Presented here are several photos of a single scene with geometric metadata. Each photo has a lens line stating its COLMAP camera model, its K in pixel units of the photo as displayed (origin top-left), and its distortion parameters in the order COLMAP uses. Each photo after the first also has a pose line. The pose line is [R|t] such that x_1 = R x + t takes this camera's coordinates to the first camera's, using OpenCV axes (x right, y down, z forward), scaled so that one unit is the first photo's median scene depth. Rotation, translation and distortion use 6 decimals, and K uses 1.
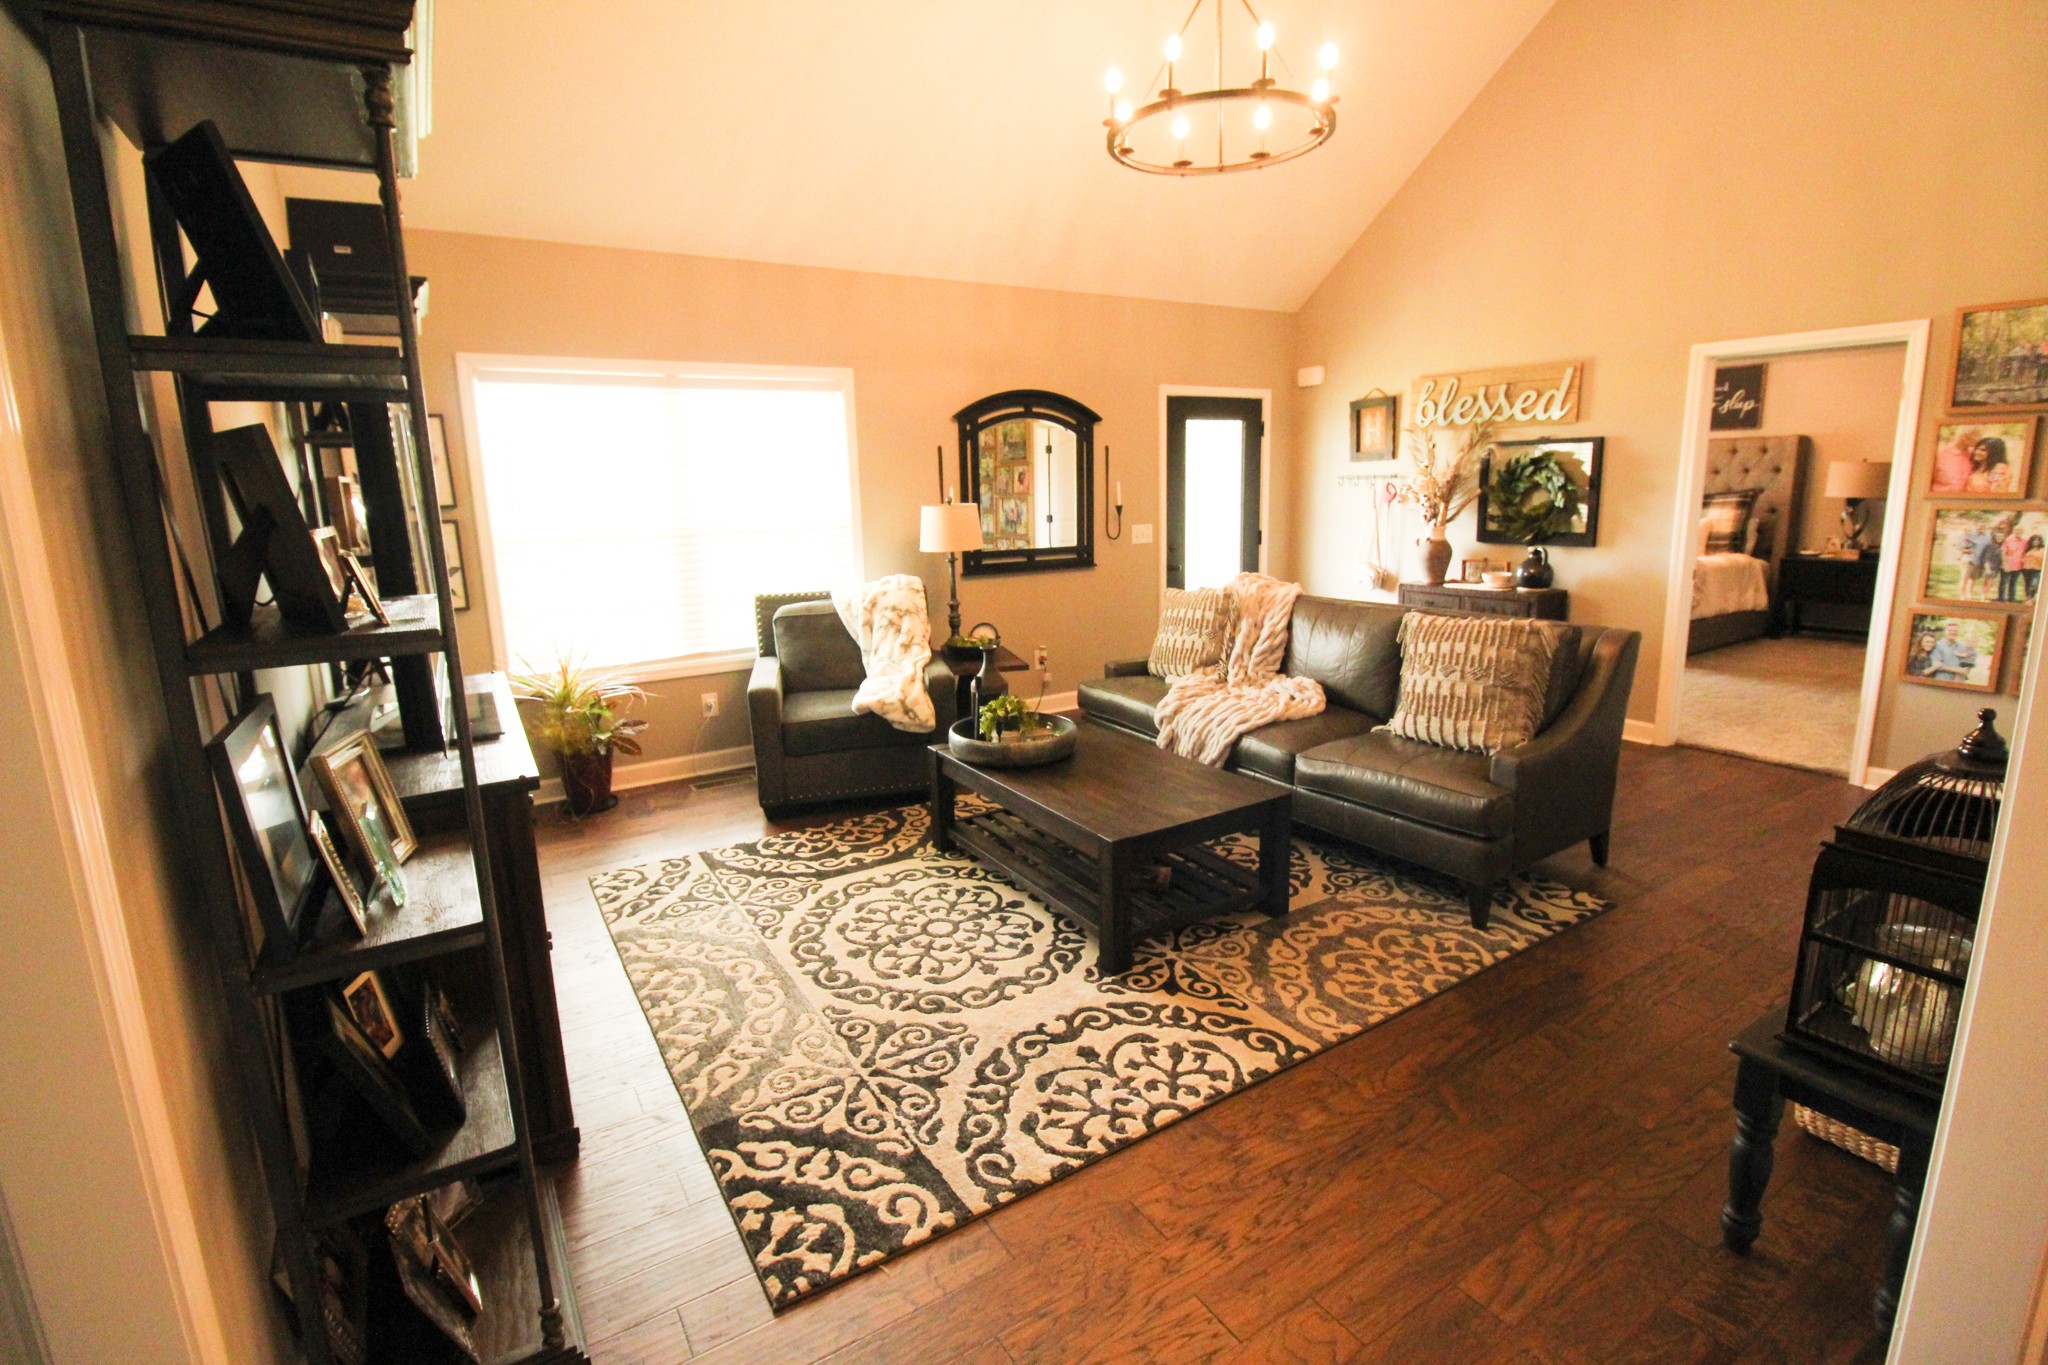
lens RADIAL K [[946.0, 0, 1022.1], [0, 946.0, 667.1], [0, 0, 1]] dist [-0.006447, -0.009678]
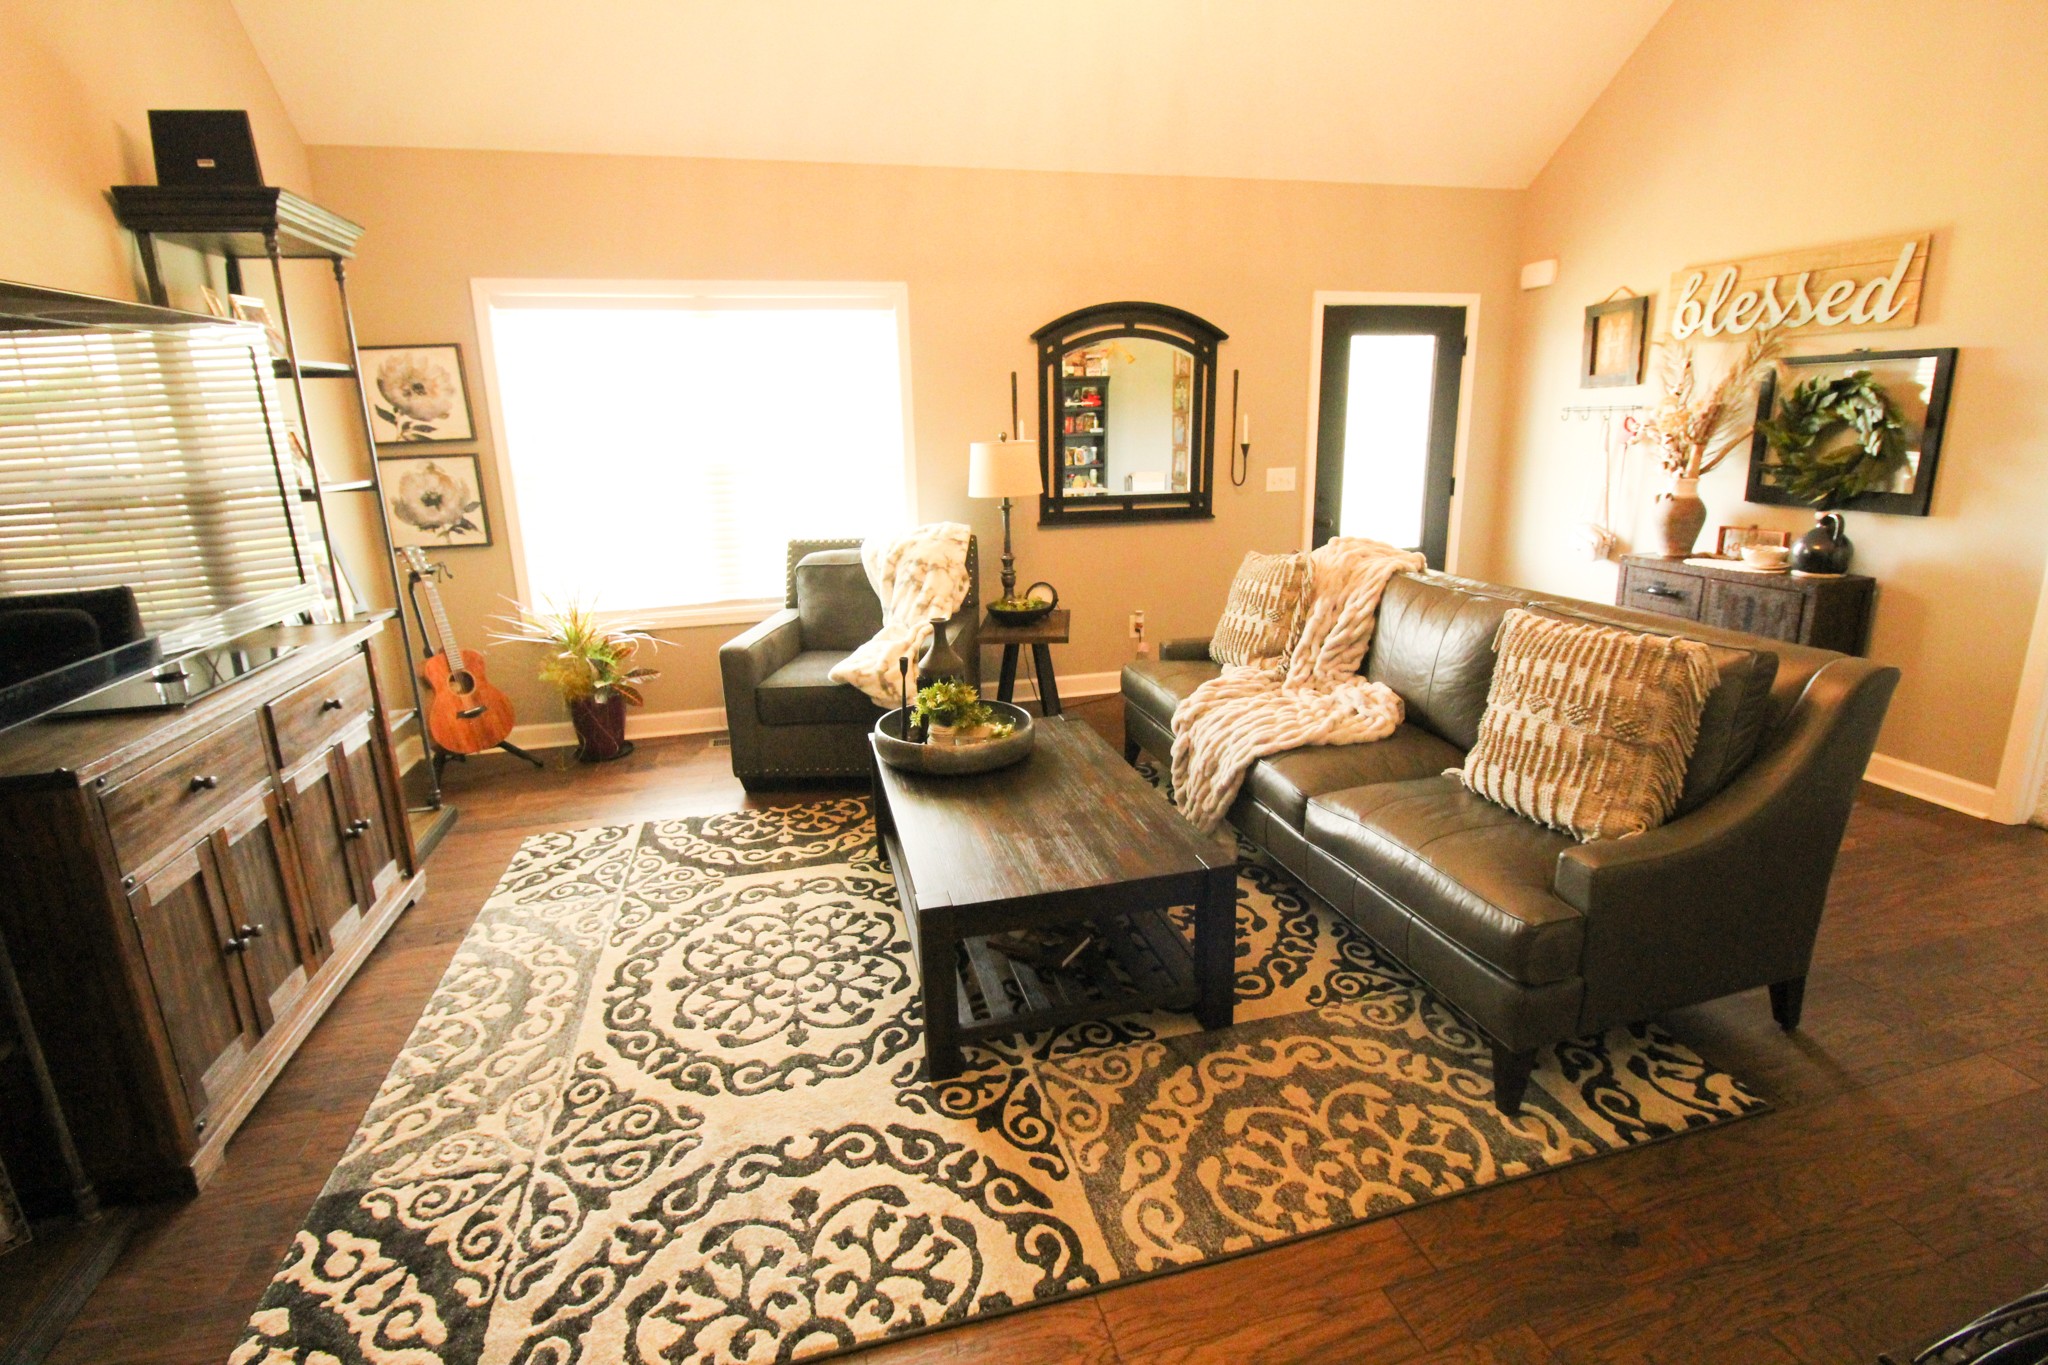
lens RADIAL K [[946.0, 0, 1020.0], [0, 946.0, 666.2], [0, 0, 1]] dist [-0.006447, -0.009678]
pose [[0.954260, 0.076736, -0.288963, 0.288402], [-0.057813, 0.995620, 0.073475, -0.048746], [0.293336, -0.053408, 0.954516, 0.262625]]
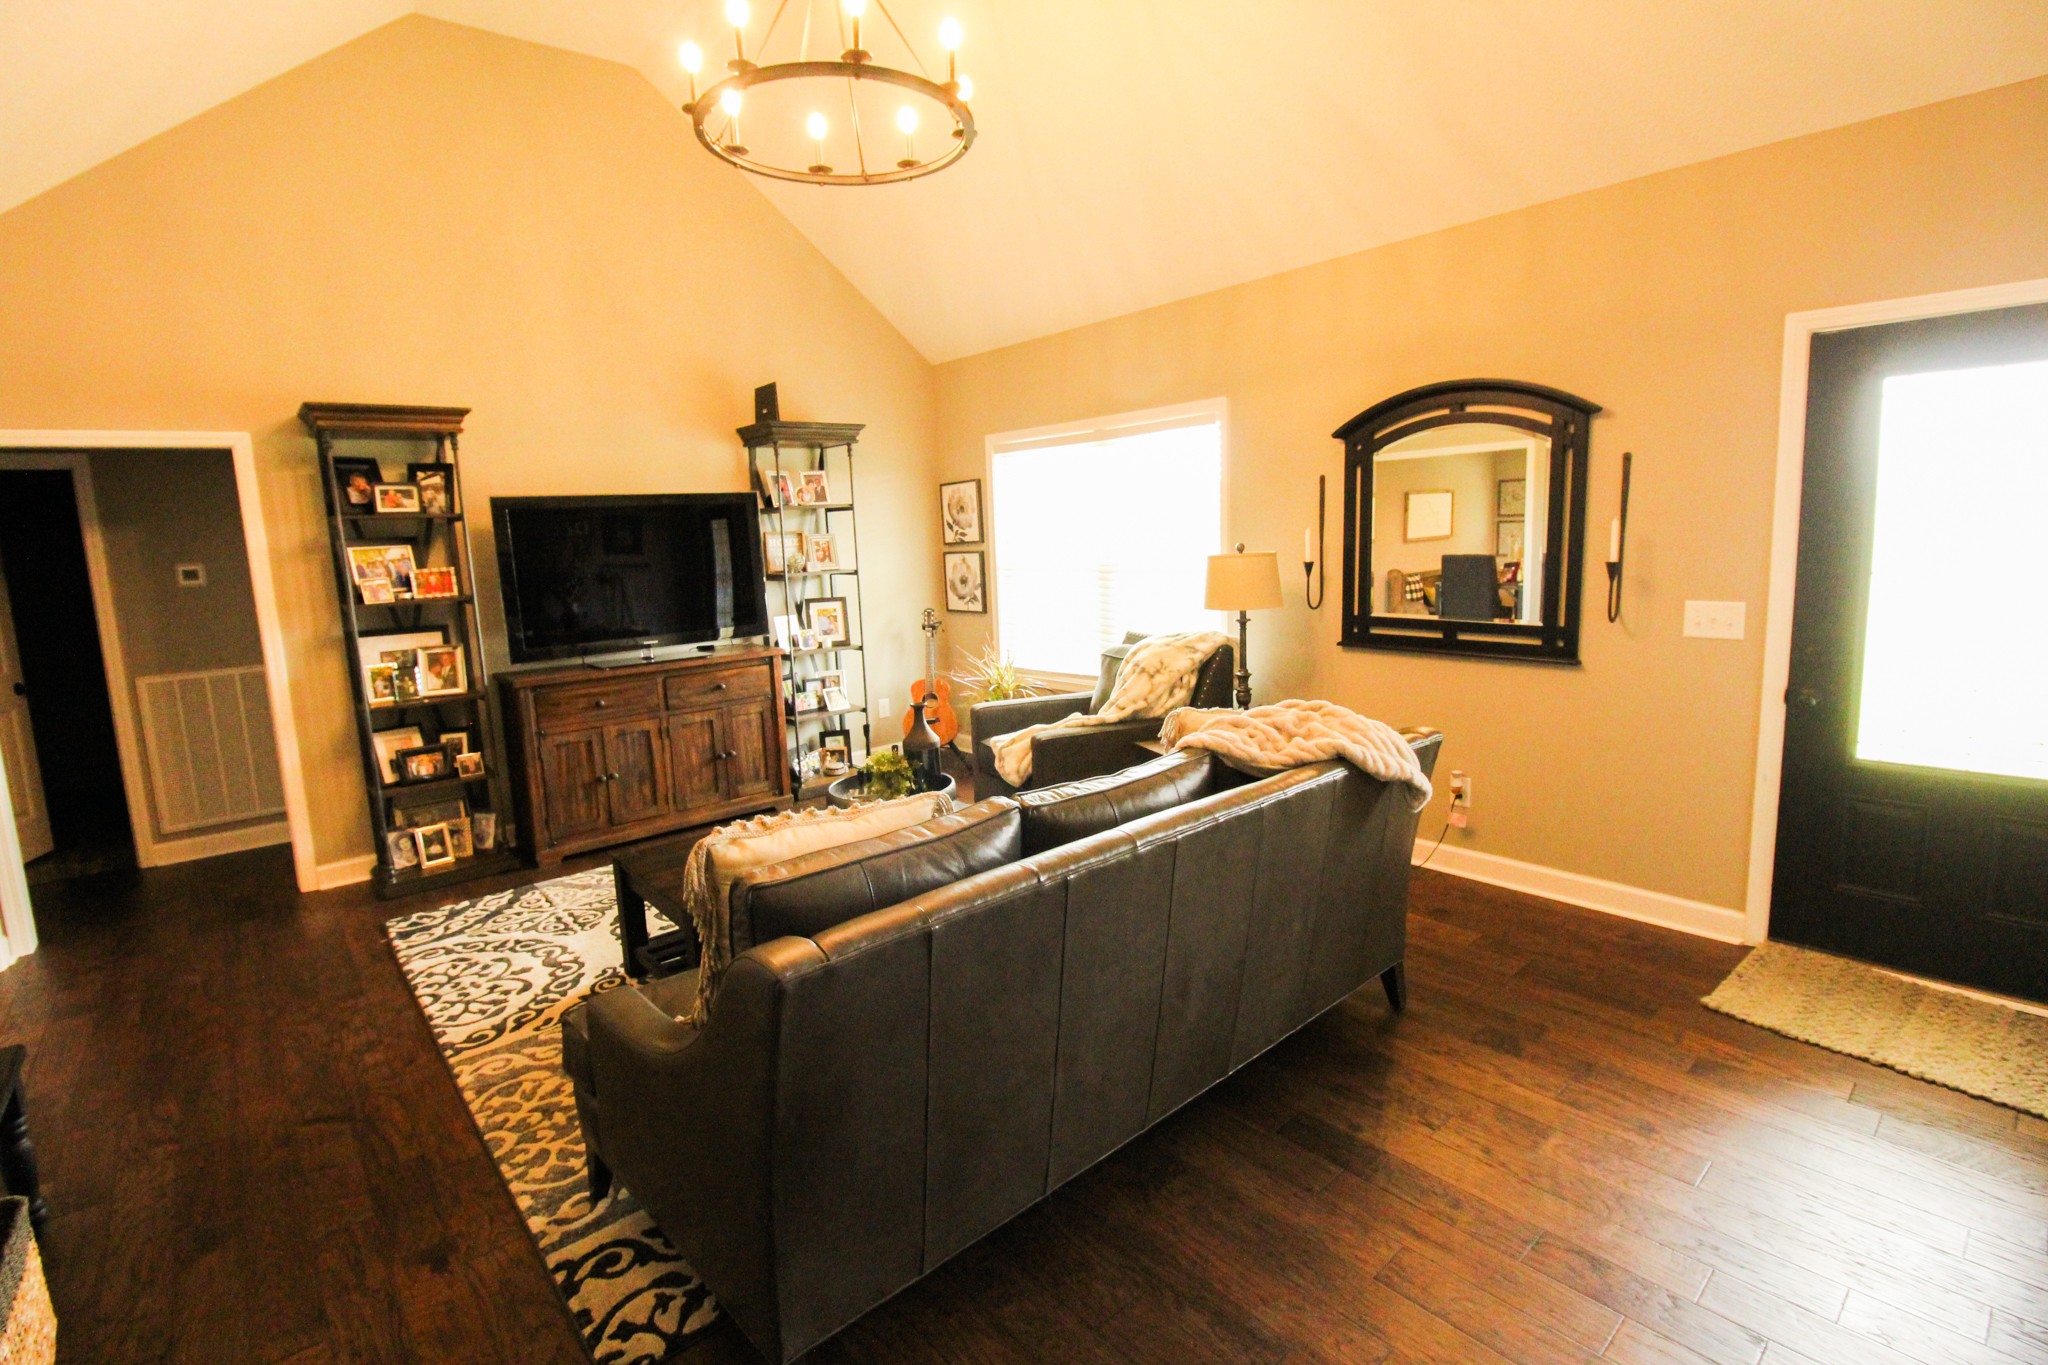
lens RADIAL K [[946.0, 0, 1018.3], [0, 946.0, 670.9], [0, 0, 1]] dist [-0.006447, -0.009678]
pose [[0.150741, 0.165273, -0.974660, 1.017989], [-0.155200, 0.977656, 0.141778, -0.228866], [0.976315, 0.129895, 0.173023, 0.994937]]
